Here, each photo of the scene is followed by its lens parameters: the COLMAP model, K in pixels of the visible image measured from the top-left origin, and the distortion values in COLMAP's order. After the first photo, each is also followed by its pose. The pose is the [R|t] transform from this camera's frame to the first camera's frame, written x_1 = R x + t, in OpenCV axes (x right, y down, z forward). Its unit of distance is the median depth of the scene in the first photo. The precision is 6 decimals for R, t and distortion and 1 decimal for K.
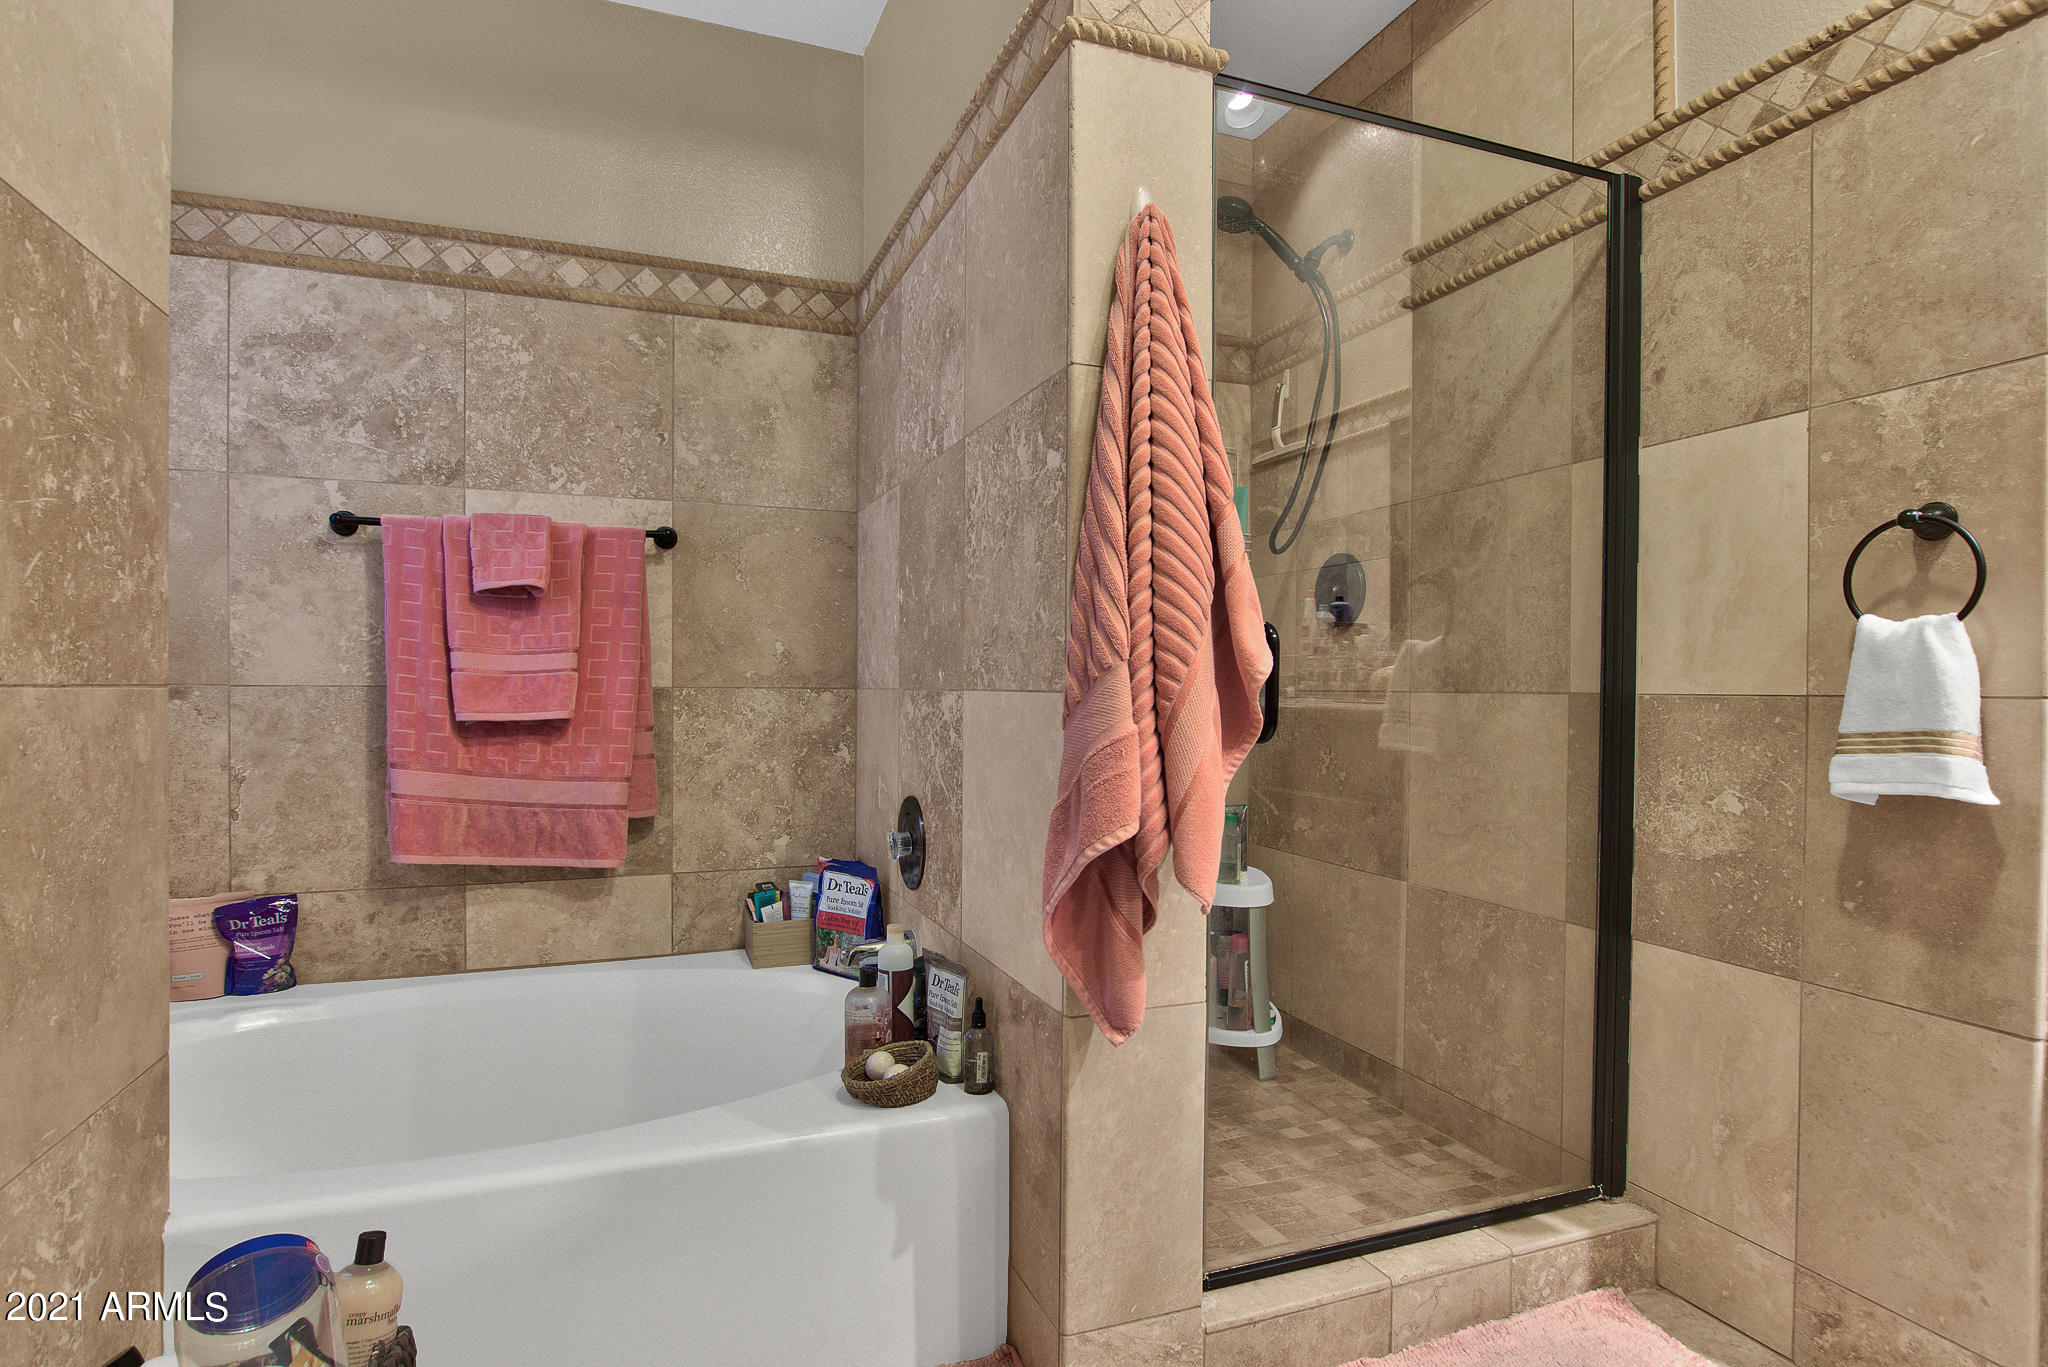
lens RADIAL K [[1050.3, 0, 1020.3], [0, 1050.3, 705.0], [0, 0, 1]] dist [-0.013385, 0.000723]
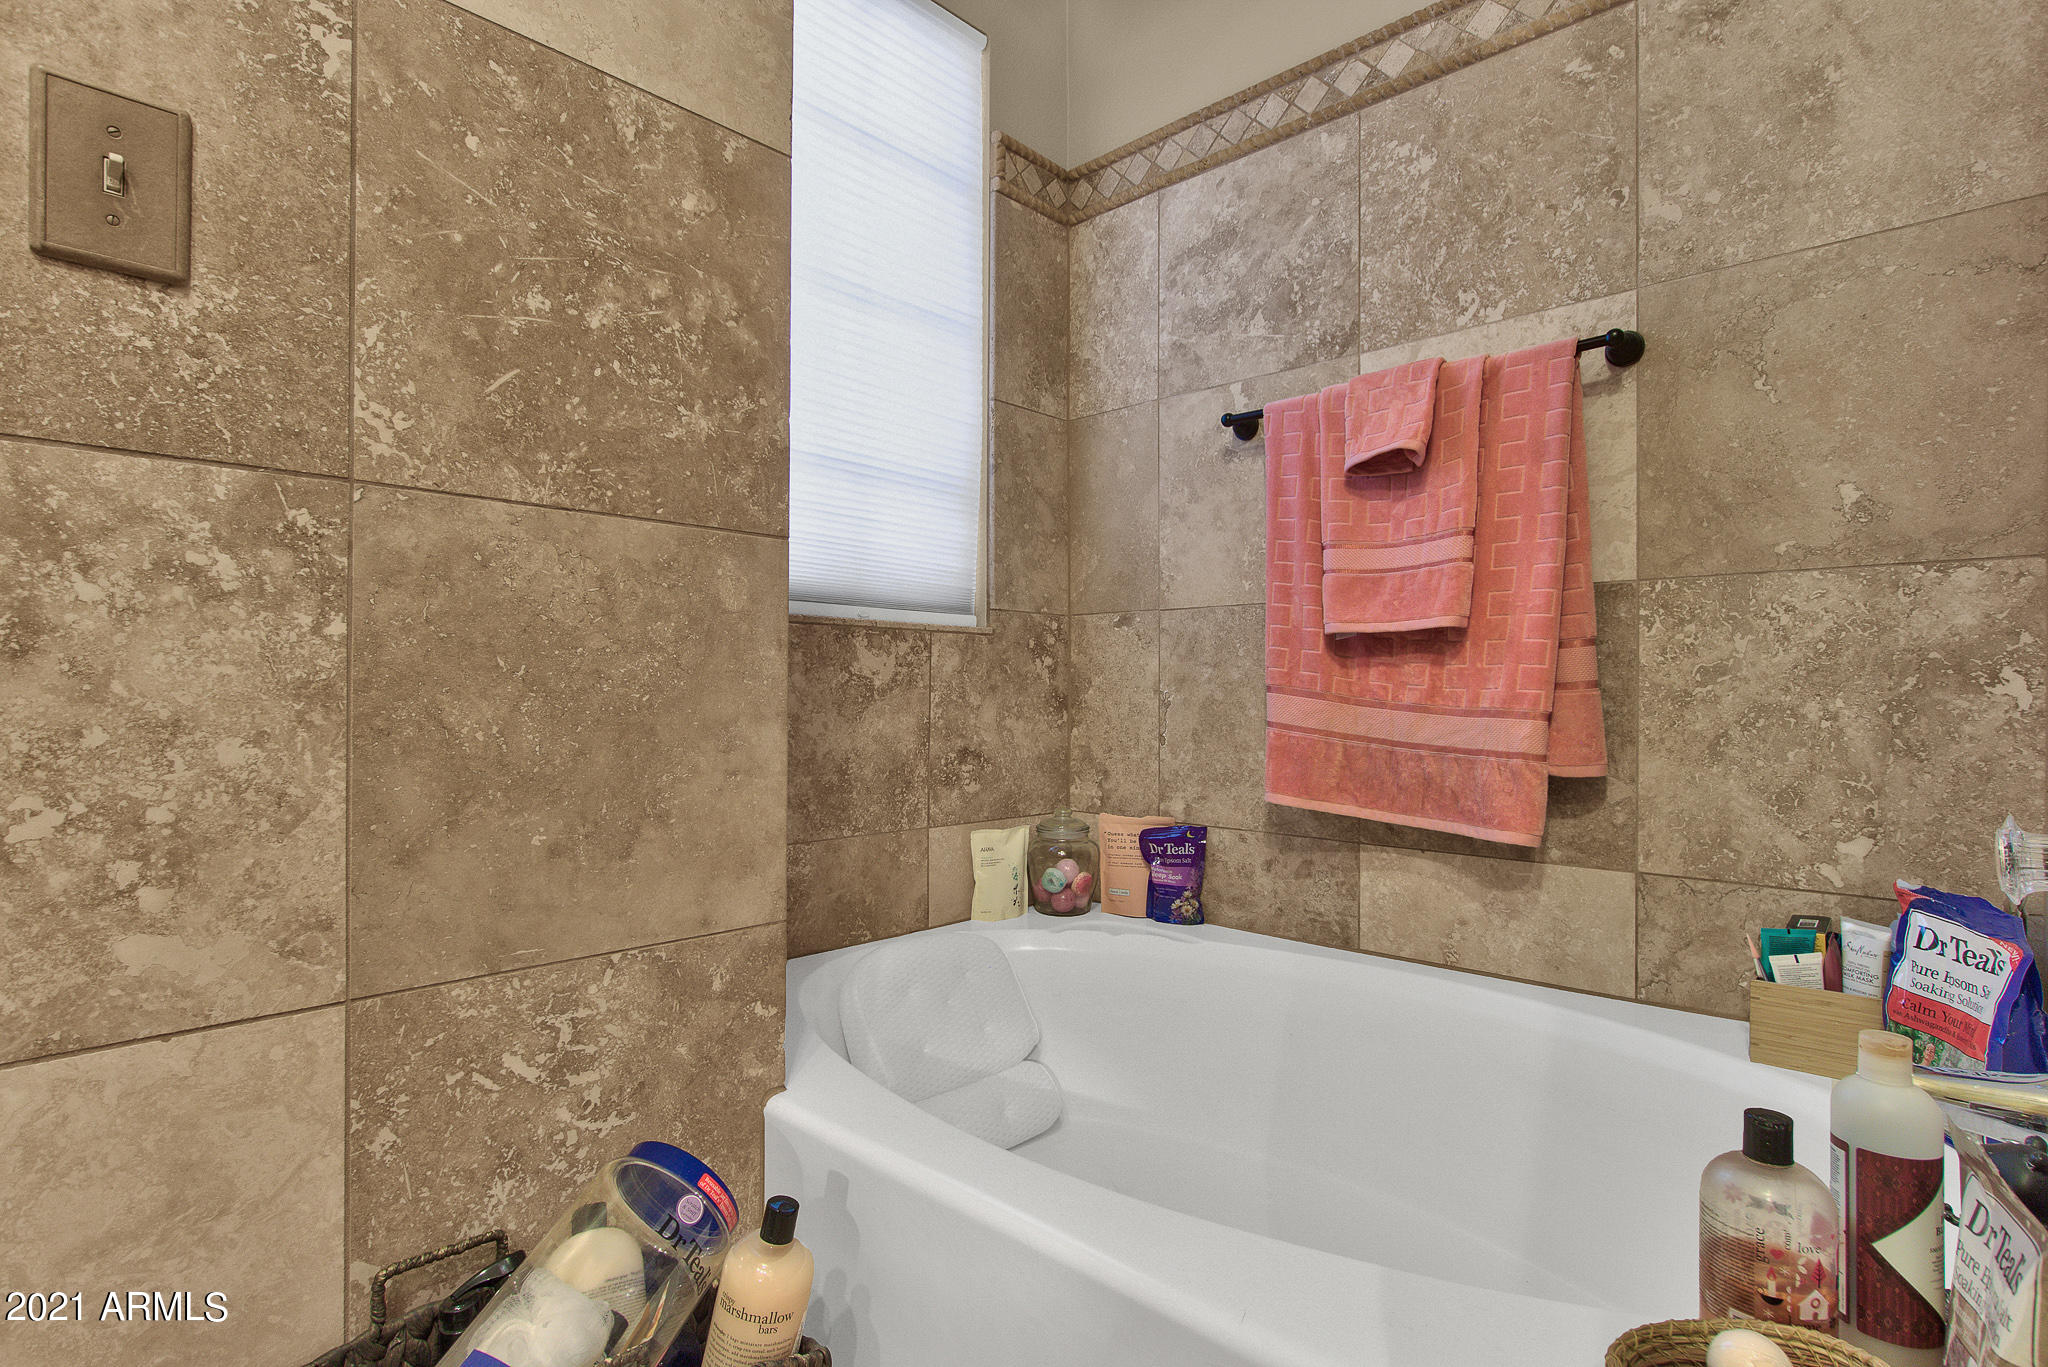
lens RADIAL K [[1023.8, 0, 1023.5], [0, 1023.8, 692.5], [0, 0, 1]] dist [-0.011422, 0.005989]
pose [[0.436427, -0.004984, -0.899726, 0.068519], [-0.017354, 0.999752, -0.013956, 0.071895], [0.899572, 0.021705, 0.436232, 0.424254]]
